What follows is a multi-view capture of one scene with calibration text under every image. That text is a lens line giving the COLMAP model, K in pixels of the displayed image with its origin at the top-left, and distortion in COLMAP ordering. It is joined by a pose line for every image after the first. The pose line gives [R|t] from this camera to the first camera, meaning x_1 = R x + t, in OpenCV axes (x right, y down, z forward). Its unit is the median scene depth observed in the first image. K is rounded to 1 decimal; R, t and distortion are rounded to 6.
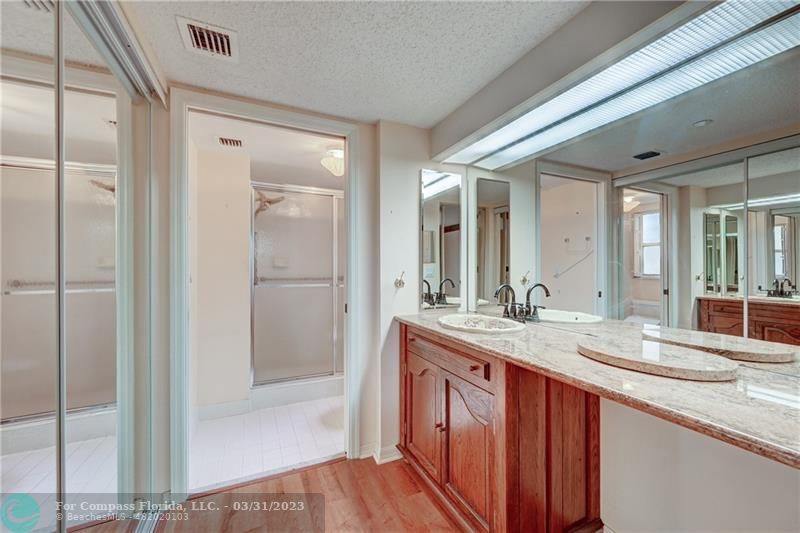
lens RADIAL K [[317.4, 0, 397.2], [0, 317.4, 268.9], [0, 0, 1]] dist [0.002628, -0.000223]
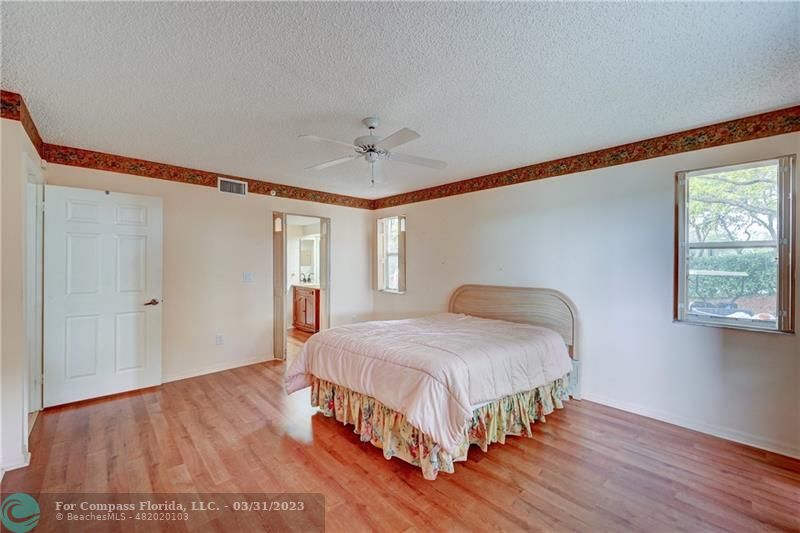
lens RADIAL K [[317.4, 0, 401.1], [0, 317.4, 262.5], [0, 0, 1]] dist [0.002628, -0.000223]
pose [[0.948472, 0.003480, 0.316840, 0.019102], [-0.004886, 0.999981, 0.003643, -0.078735], [-0.316822, -0.005003, 0.948472, -1.957615]]
